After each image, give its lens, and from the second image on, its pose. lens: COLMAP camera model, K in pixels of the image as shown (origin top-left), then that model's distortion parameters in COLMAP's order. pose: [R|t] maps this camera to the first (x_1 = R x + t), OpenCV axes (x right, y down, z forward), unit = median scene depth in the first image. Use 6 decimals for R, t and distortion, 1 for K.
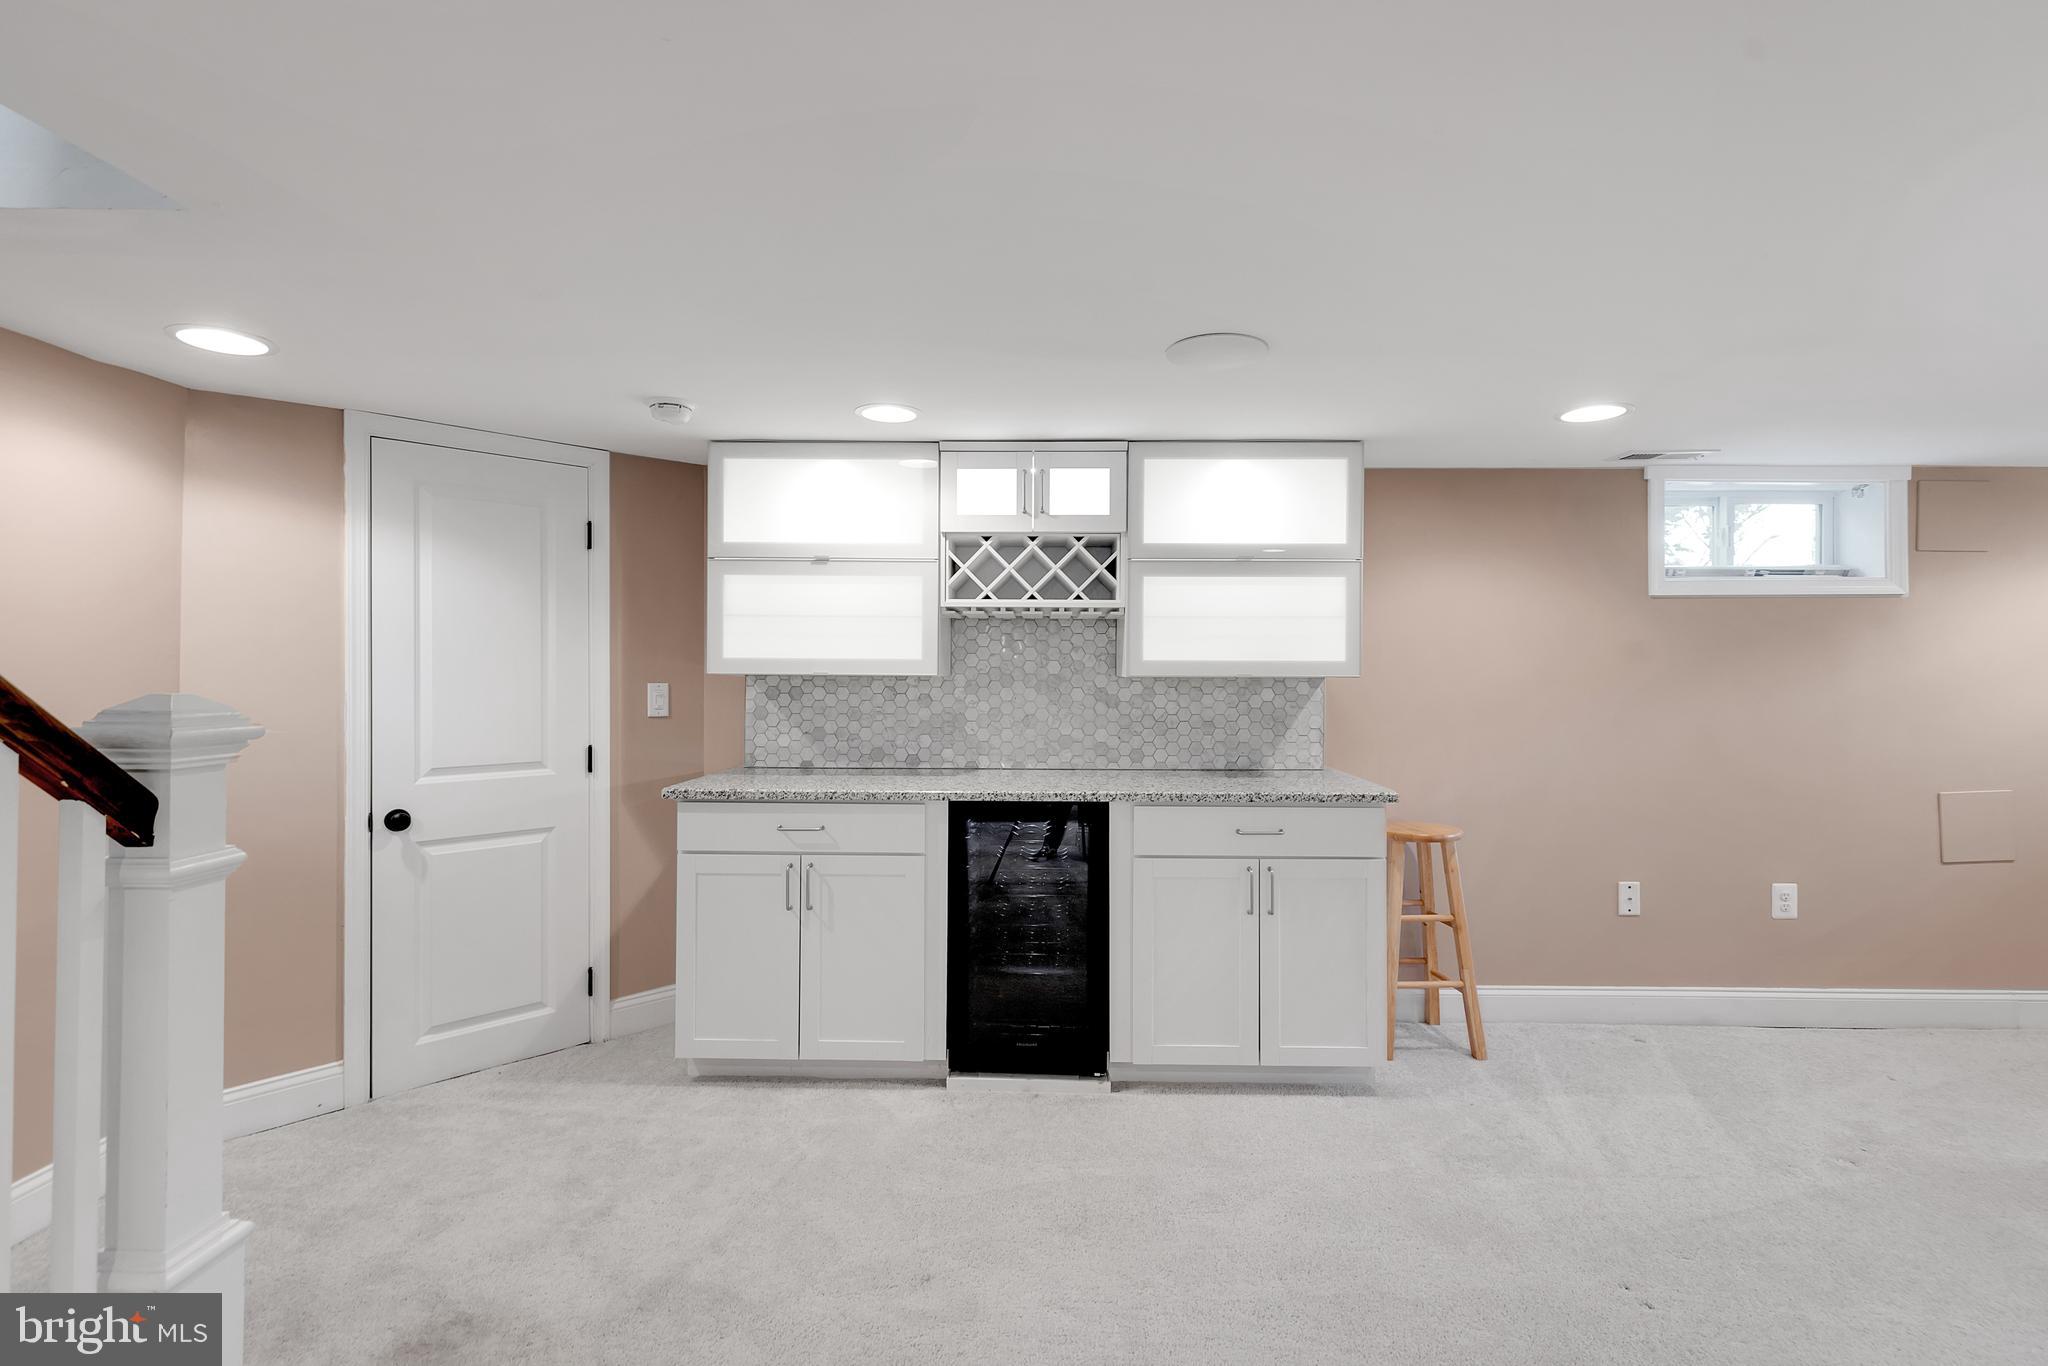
lens RADIAL K [[916.1, 0, 1024.6], [0, 916.1, 674.9], [0, 0, 1]] dist [0.008280, -0.000062]
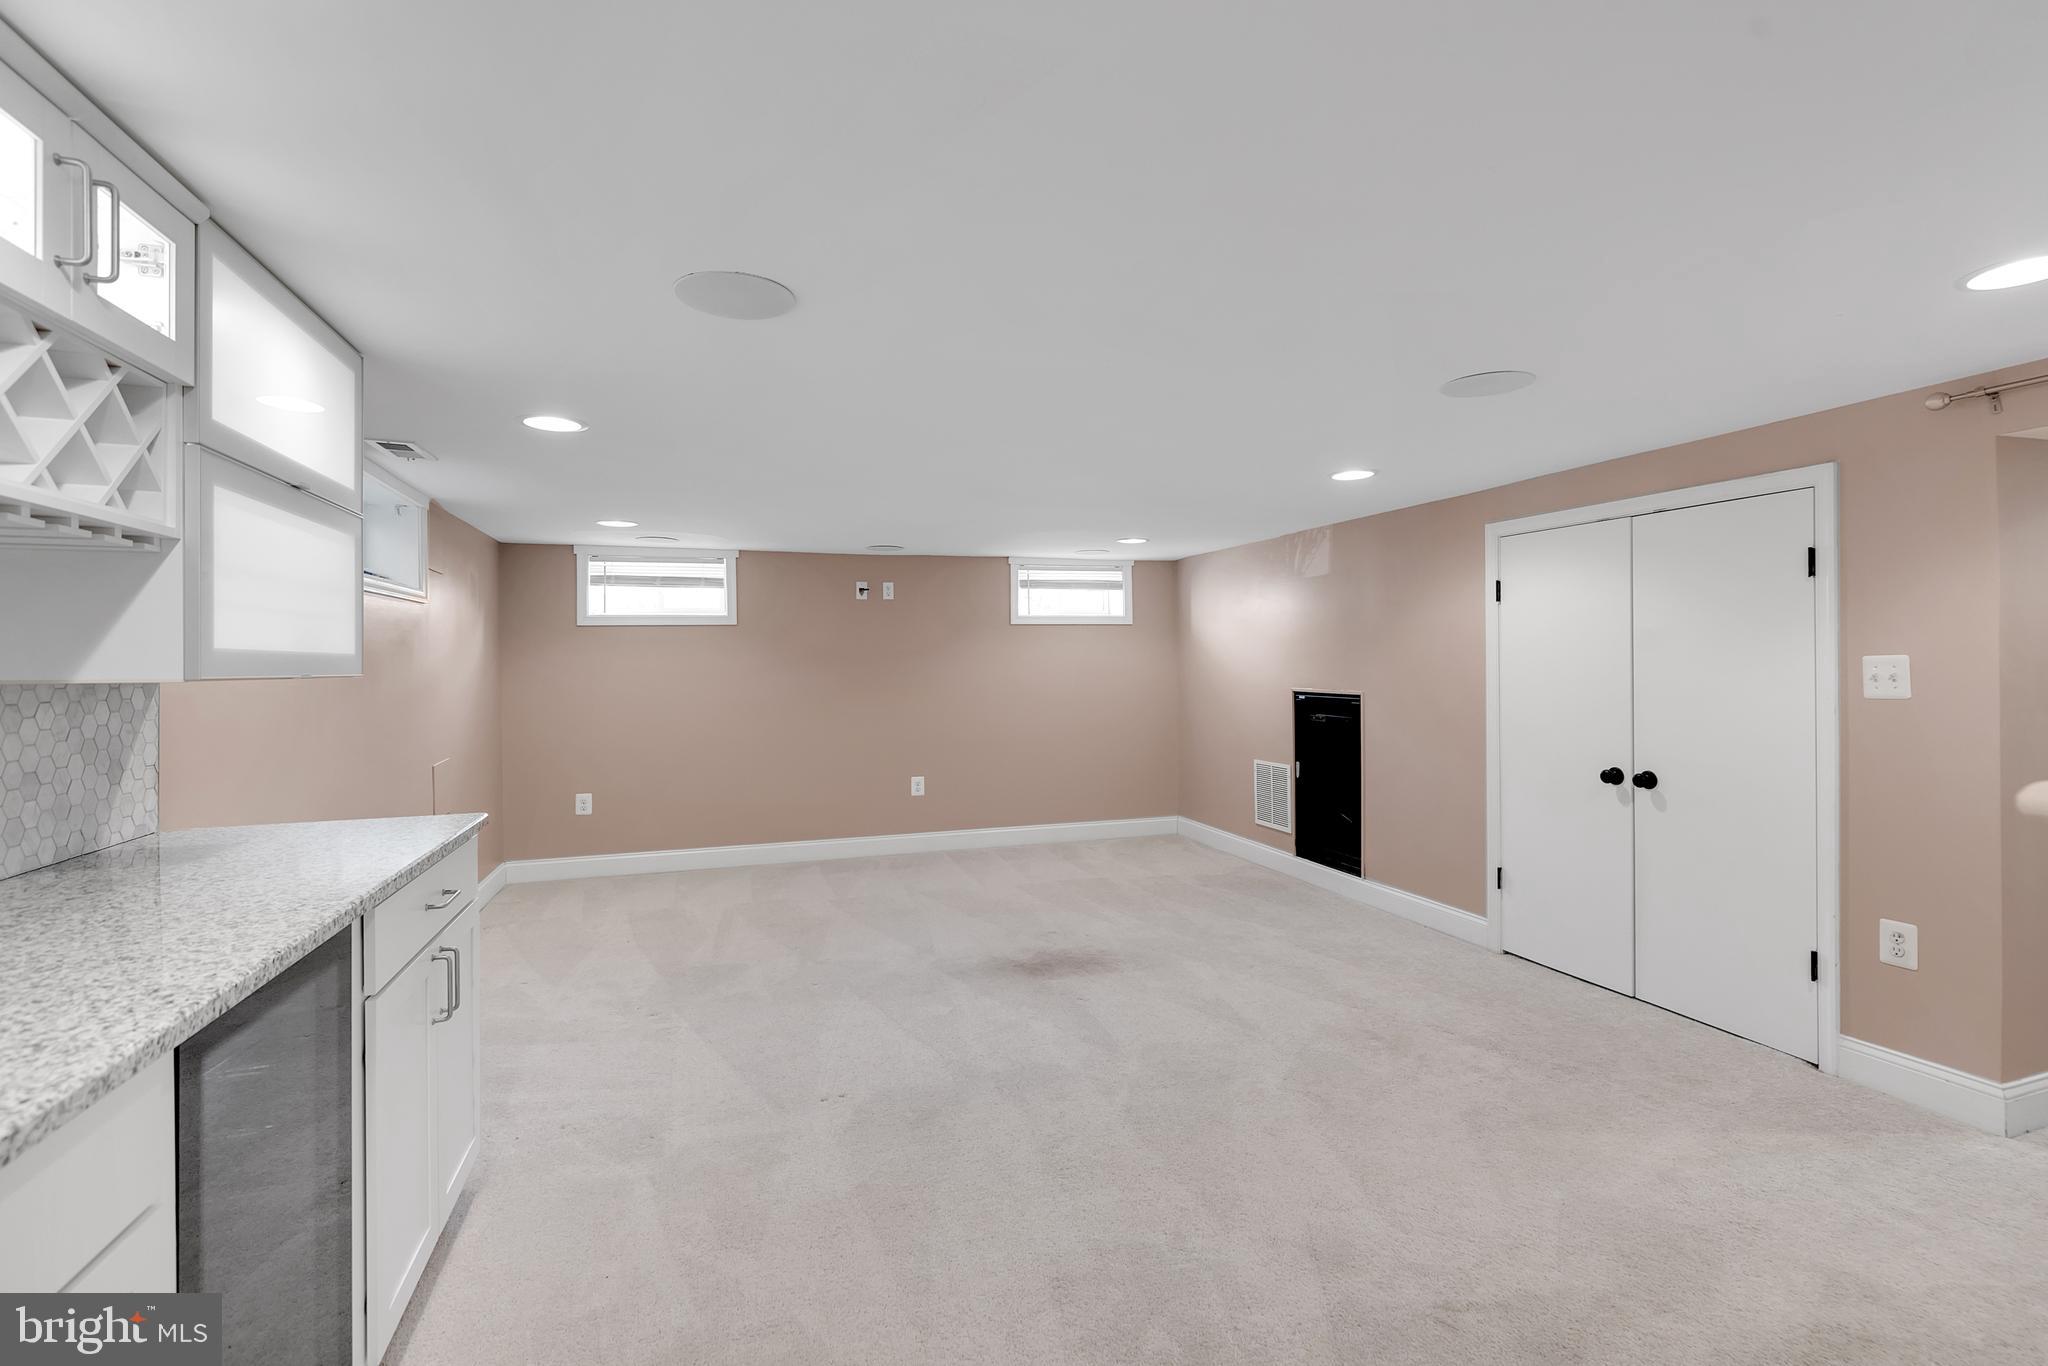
lens RADIAL K [[924.9, 0, 1030.4], [0, 924.9, 657.4], [0, 0, 1]] dist [-0.011999, -0.000548]
pose [[-0.344662, 0.006610, 0.938704, -0.485625], [0.004010, 0.999976, -0.005569, -0.007064], [-0.938718, 0.001845, -0.344680, 0.732776]]
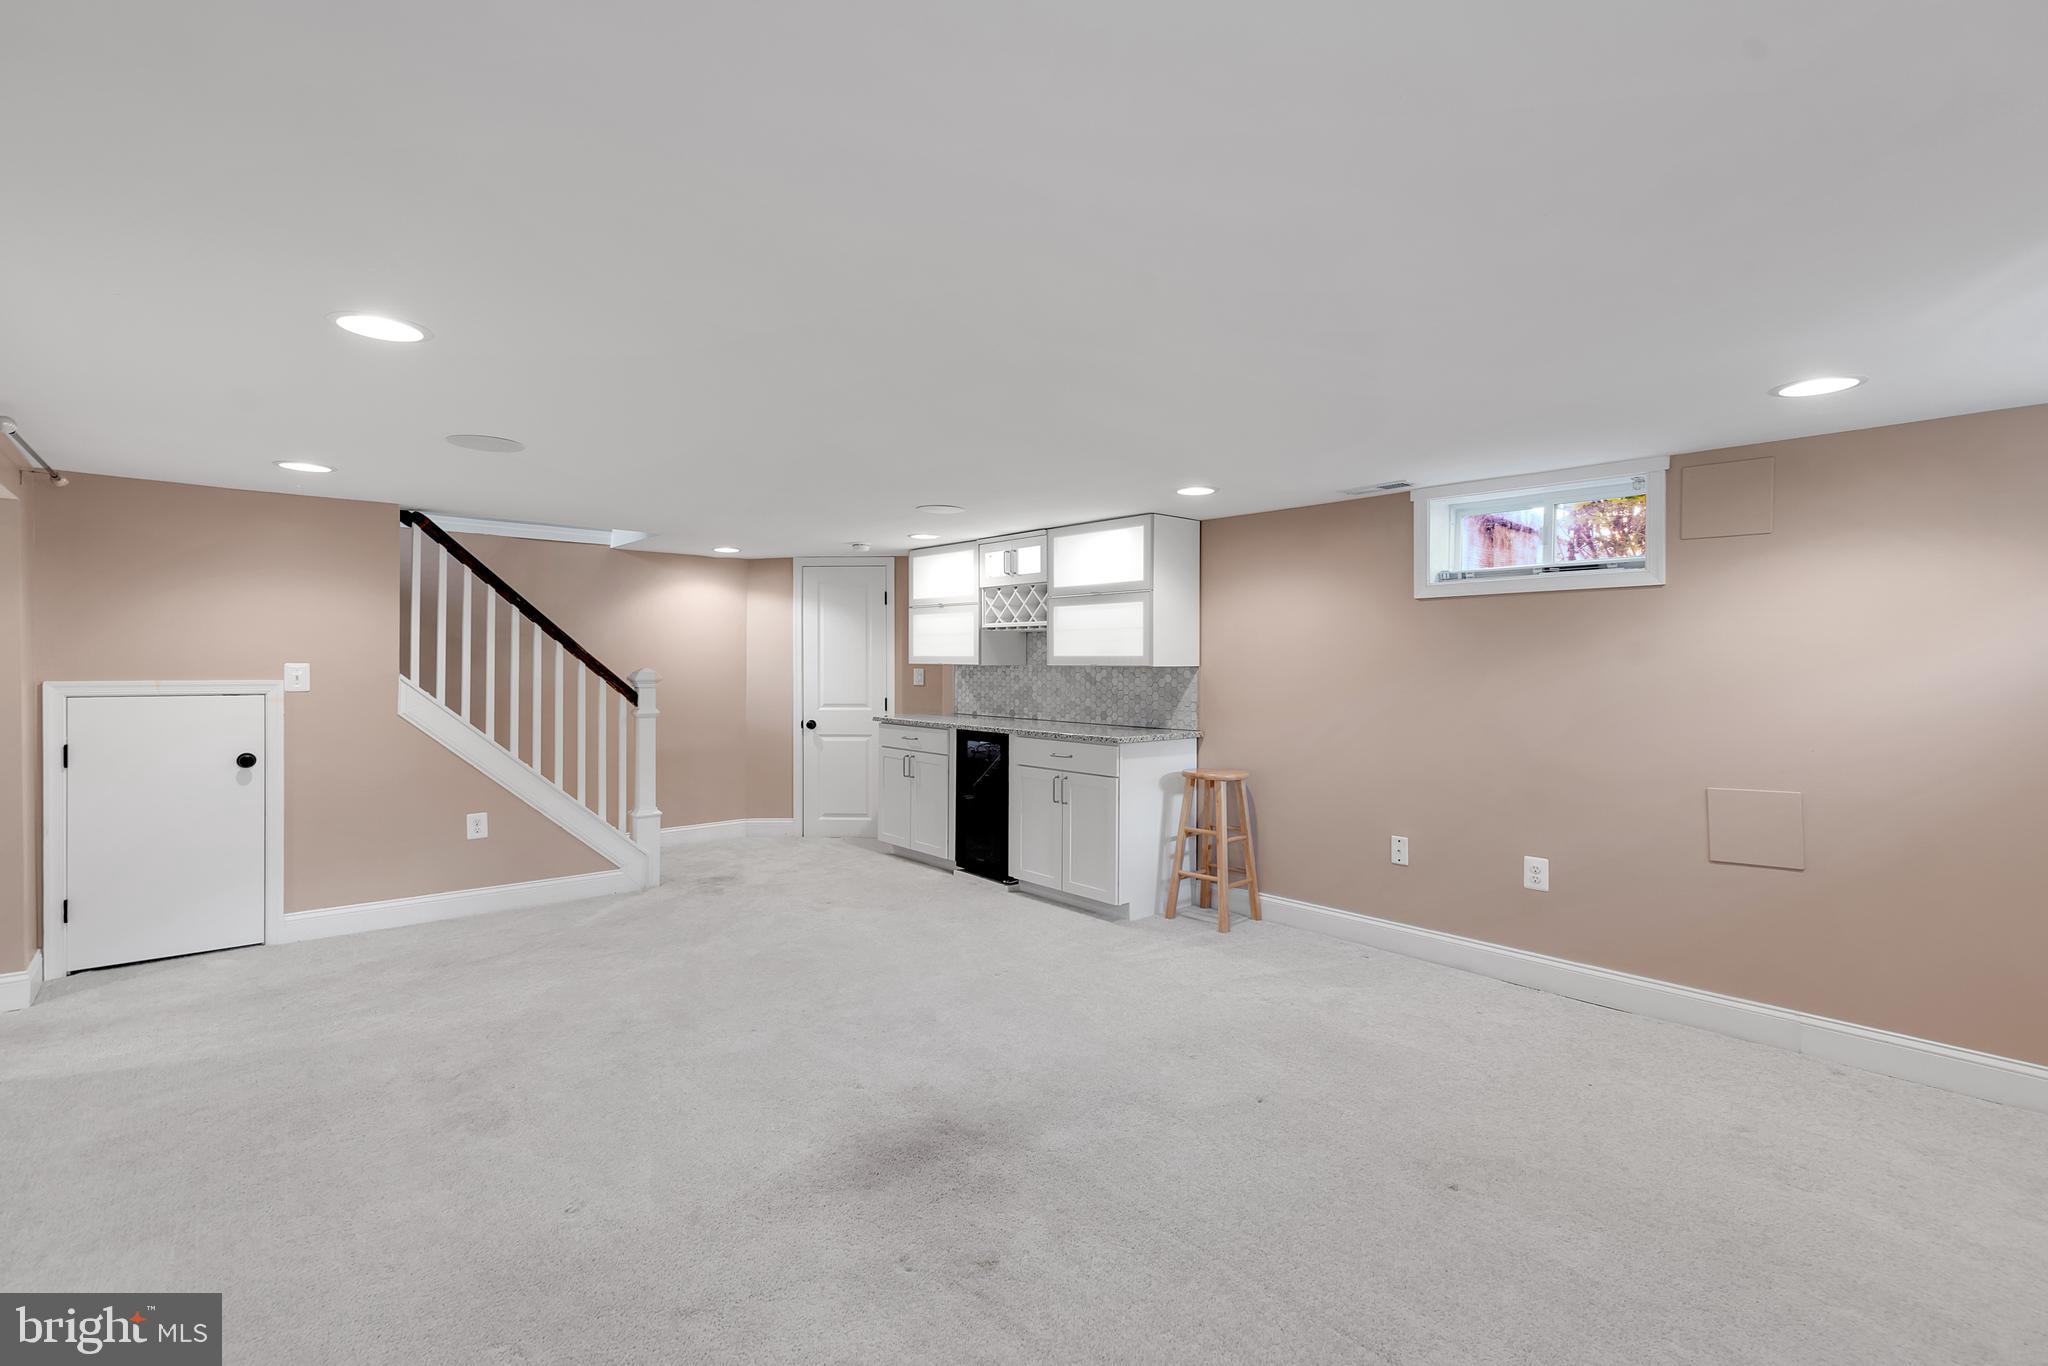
lens RADIAL K [[916.1, 0, 1024.6], [0, 916.1, 674.9], [0, 0, 1]] dist [0.008280, -0.000062]
pose [[0.676879, 0.009504, -0.736033, 1.319401], [-0.003617, 0.999948, 0.009585, 0.003152], [0.736085, -0.003825, 0.676878, -0.192099]]
